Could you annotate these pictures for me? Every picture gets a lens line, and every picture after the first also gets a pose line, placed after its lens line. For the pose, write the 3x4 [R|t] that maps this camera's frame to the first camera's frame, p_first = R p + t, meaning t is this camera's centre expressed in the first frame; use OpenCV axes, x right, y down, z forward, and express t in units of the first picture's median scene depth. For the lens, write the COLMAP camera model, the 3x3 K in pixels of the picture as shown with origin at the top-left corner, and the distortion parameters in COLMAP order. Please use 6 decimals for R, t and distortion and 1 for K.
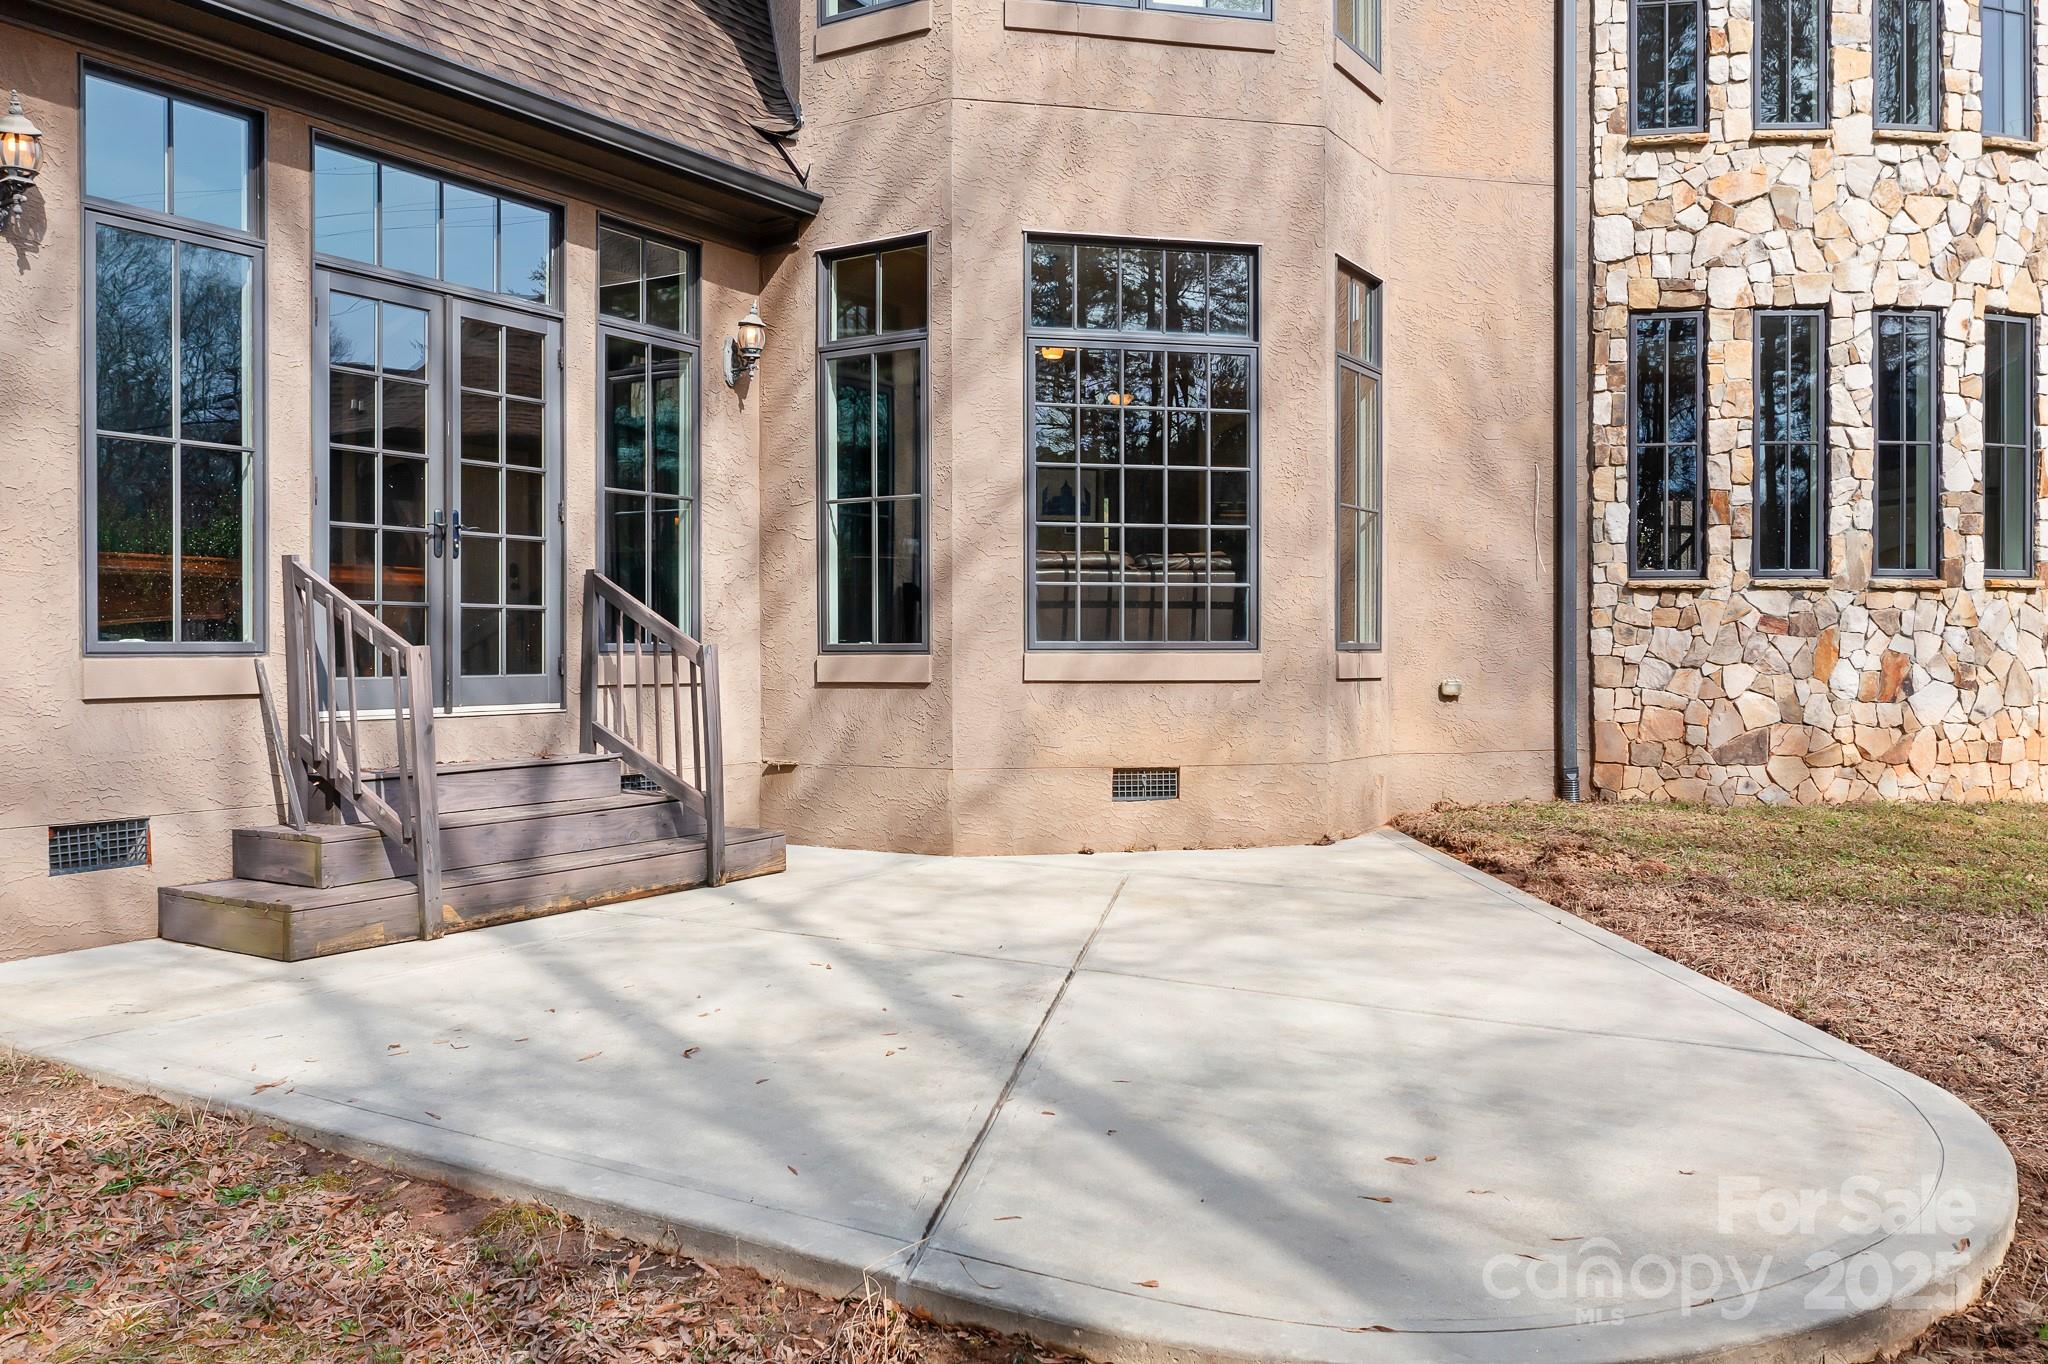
lens RADIAL K [[1633.3, 0, 1049.5], [0, 1633.3, 654.0], [0, 0, 1]] dist [-0.023484, 0.003393]
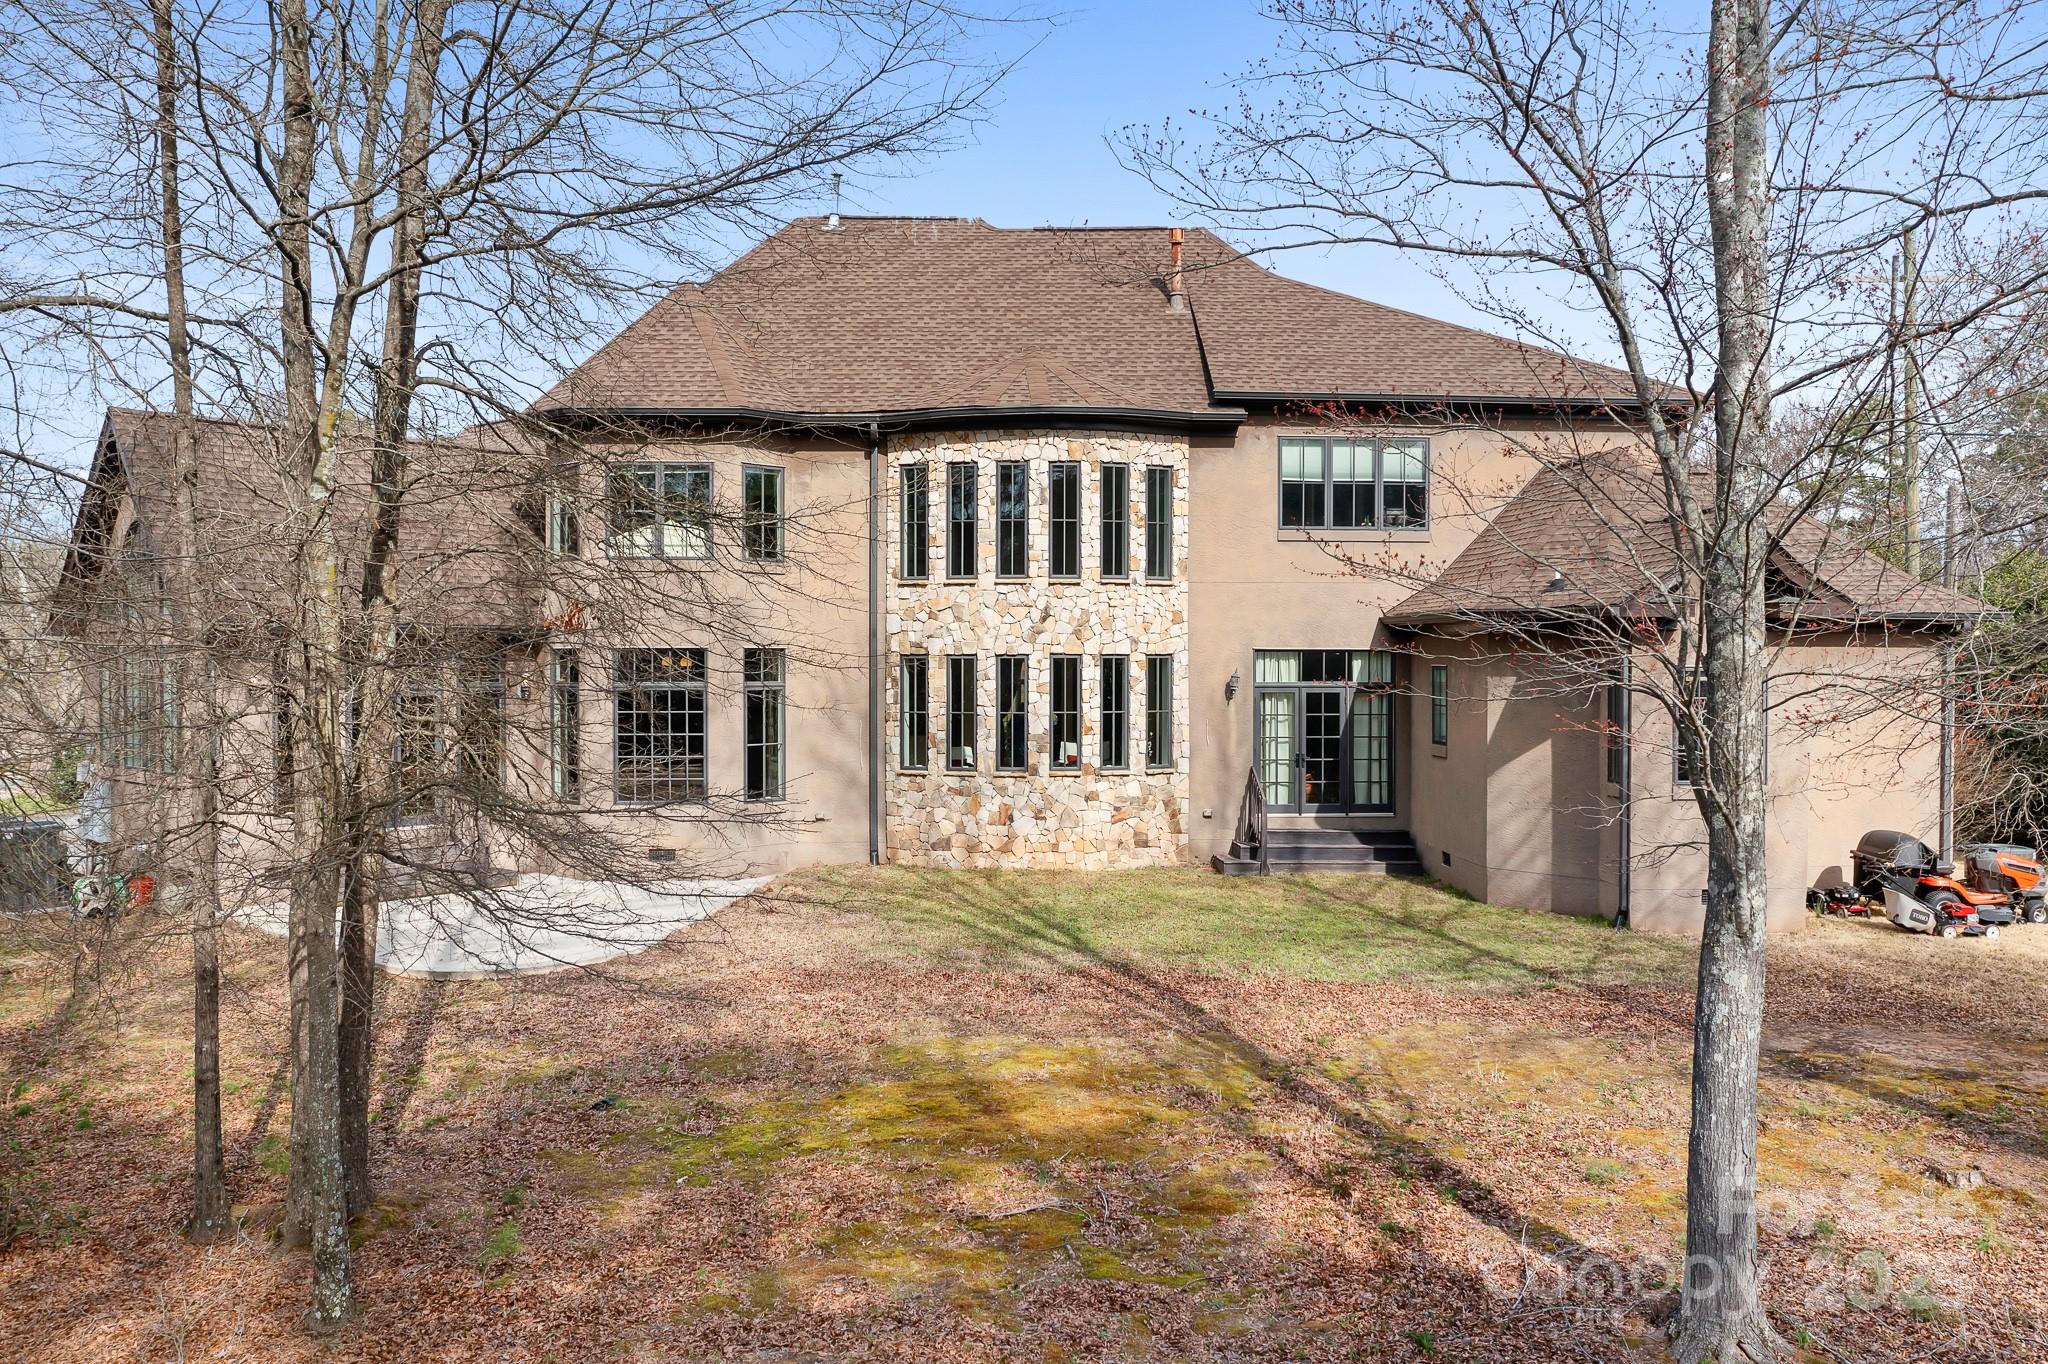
lens RADIAL K [[1633.3, 0, 1049.5], [0, 1633.3, 654.0], [0, 0, 1]] dist [-0.023484, 0.003393]
pose [[0.984714, 0.000021, -0.174180, 0.987235], [-0.001479, 0.999965, -0.008239, -0.195454], [0.174174, 0.008371, 0.984679, -1.285012]]
